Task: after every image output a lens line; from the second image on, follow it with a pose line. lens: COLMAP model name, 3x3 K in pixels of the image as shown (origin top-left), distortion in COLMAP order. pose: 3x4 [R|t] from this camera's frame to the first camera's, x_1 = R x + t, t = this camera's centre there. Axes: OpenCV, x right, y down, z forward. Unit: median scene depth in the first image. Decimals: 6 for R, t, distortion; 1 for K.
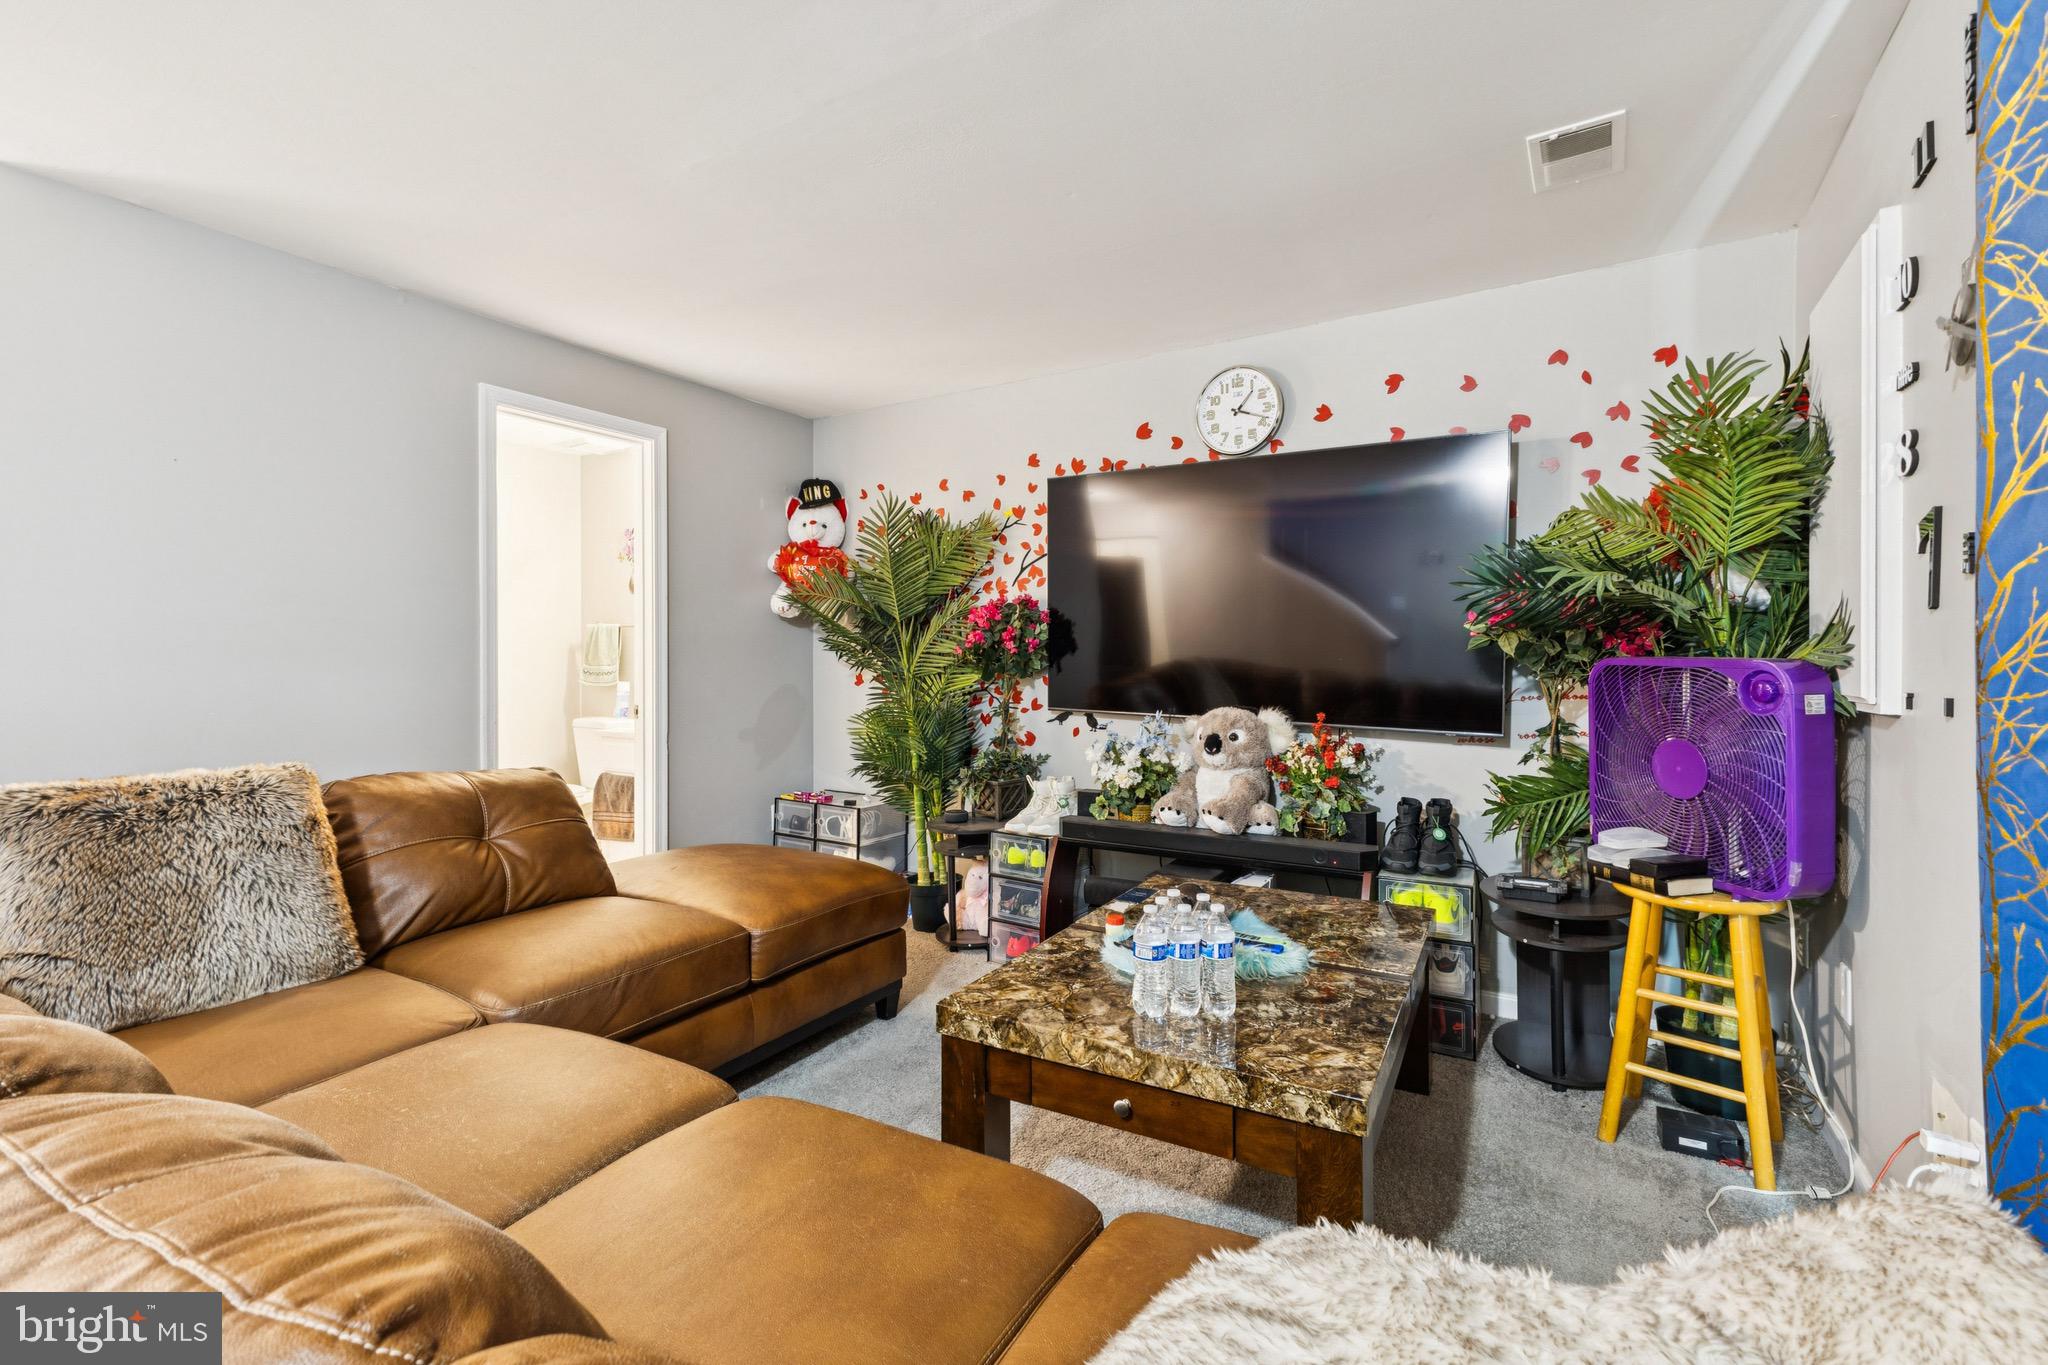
lens RADIAL K [[881.1, 0, 1025.0], [0, 881.1, 661.7], [0, 0, 1]] dist [0.000718, 0.000166]
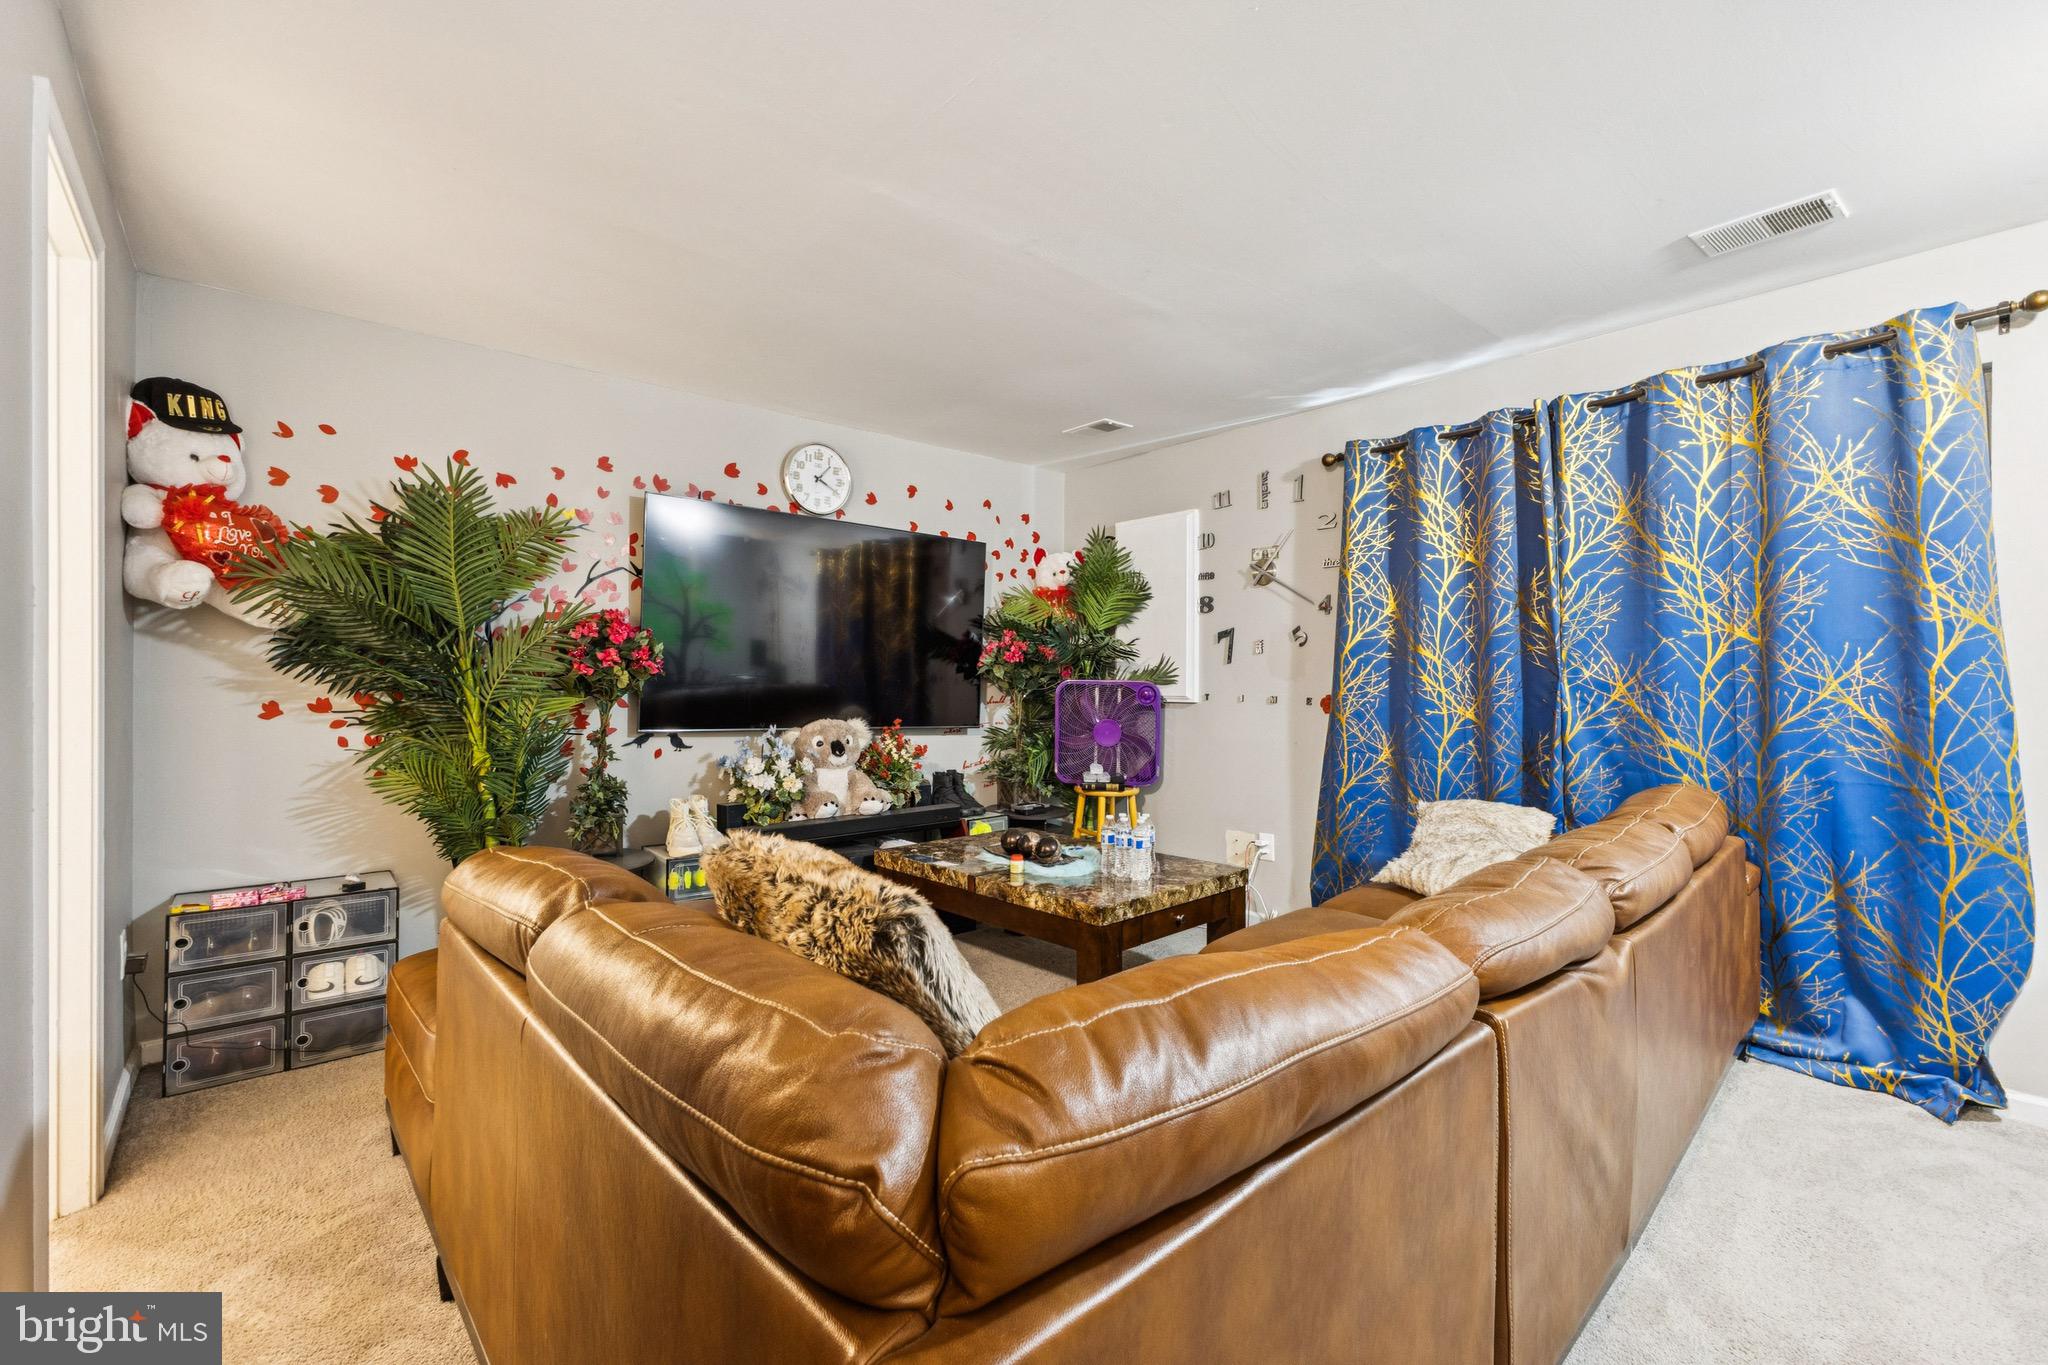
lens RADIAL K [[872.9, 0, 1024.0], [0, 872.9, 682.5], [0, 0, 1]] dist [-0.000254, 0.000125]
pose [[0.304266, -0.004264, 0.952578, -0.826296], [-0.002696, 0.999982, 0.005338, -0.006896], [-0.952583, -0.004192, 0.304249, 0.347559]]
